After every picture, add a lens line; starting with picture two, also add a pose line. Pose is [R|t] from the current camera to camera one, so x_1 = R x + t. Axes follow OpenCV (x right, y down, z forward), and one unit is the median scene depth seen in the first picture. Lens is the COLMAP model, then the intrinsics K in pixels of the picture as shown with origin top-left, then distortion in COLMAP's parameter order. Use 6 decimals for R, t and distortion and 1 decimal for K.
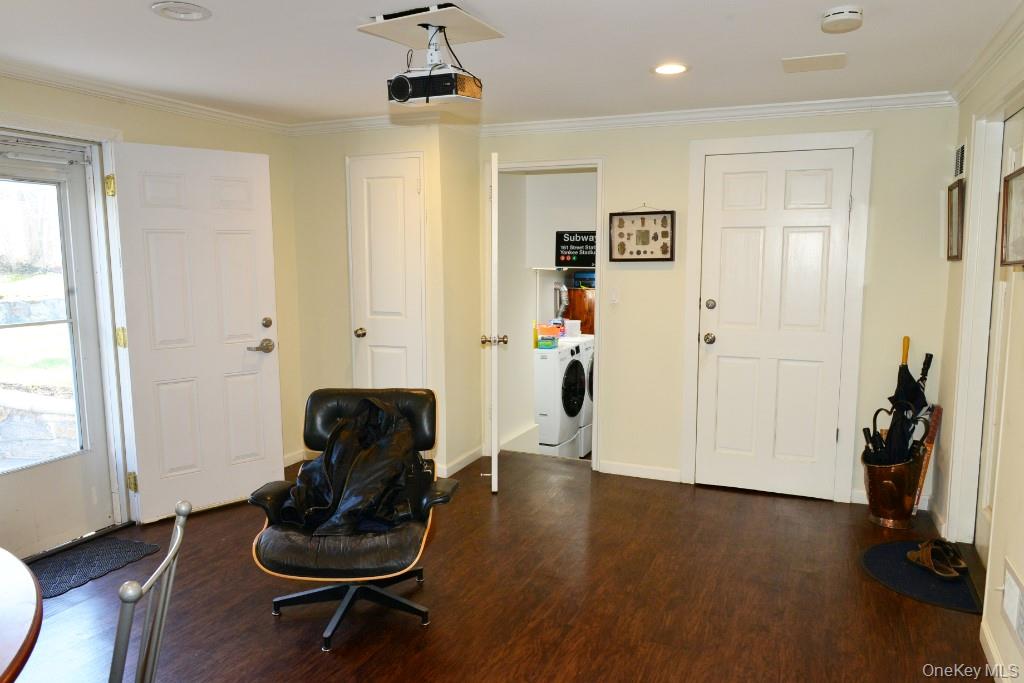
lens RADIAL K [[688.0, 0, 527.4], [0, 688.0, 330.9], [0, 0, 1]] dist [-0.006411, -0.004795]
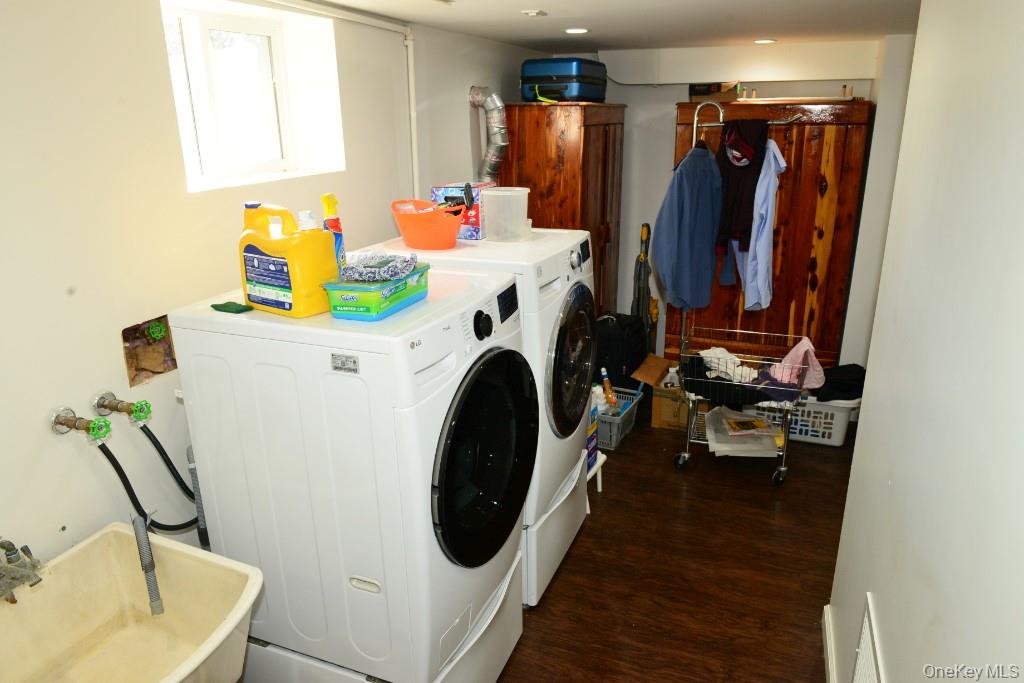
lens RADIAL K [[688.0, 0, 527.4], [0, 688.0, 330.9], [0, 0, 1]] dist [-0.006411, -0.004795]
pose [[0.999433, -0.014686, 0.030285, 0.065306], [0.008293, 0.979497, 0.201288, -0.014295], [-0.032620, -0.200923, 0.979064, 0.664843]]
